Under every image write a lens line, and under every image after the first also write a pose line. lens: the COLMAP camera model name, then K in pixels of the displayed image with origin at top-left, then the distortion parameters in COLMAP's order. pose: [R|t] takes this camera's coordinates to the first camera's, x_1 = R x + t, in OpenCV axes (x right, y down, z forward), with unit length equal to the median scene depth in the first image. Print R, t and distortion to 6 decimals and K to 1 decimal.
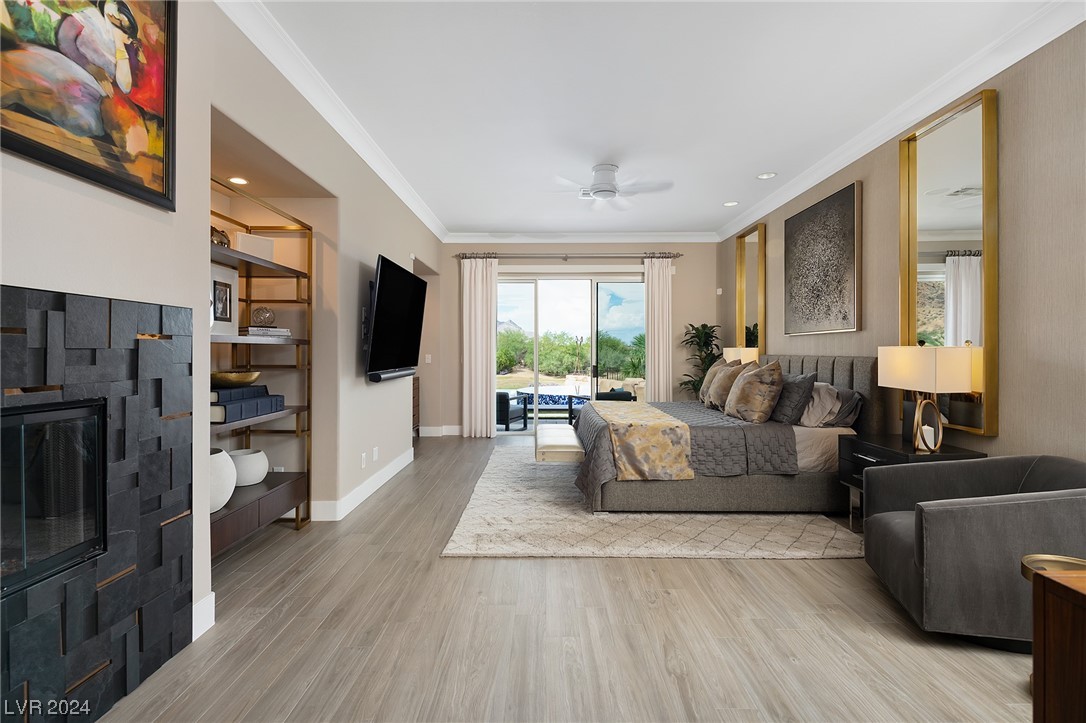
lens RADIAL K [[526.1, 0, 542.7], [0, 526.1, 352.5], [0, 0, 1]] dist [-0.001078, -0.000030]
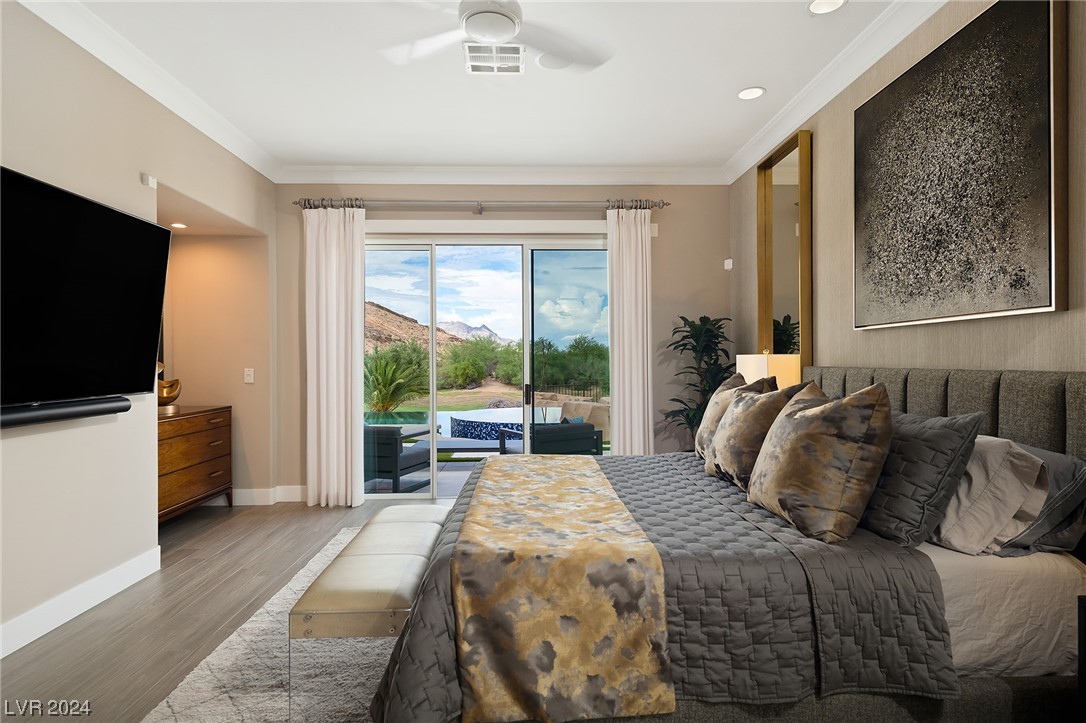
lens RADIAL K [[602.9, 0, 543.0], [0, 602.9, 361.5], [0, 0, 1]] dist [0.003199, -0.000048]
pose [[0.999429, -0.004741, 0.033455, 0.153050], [0.004806, 0.999987, -0.001884, -0.001600], [-0.033446, 0.002044, 0.999438, 0.487911]]
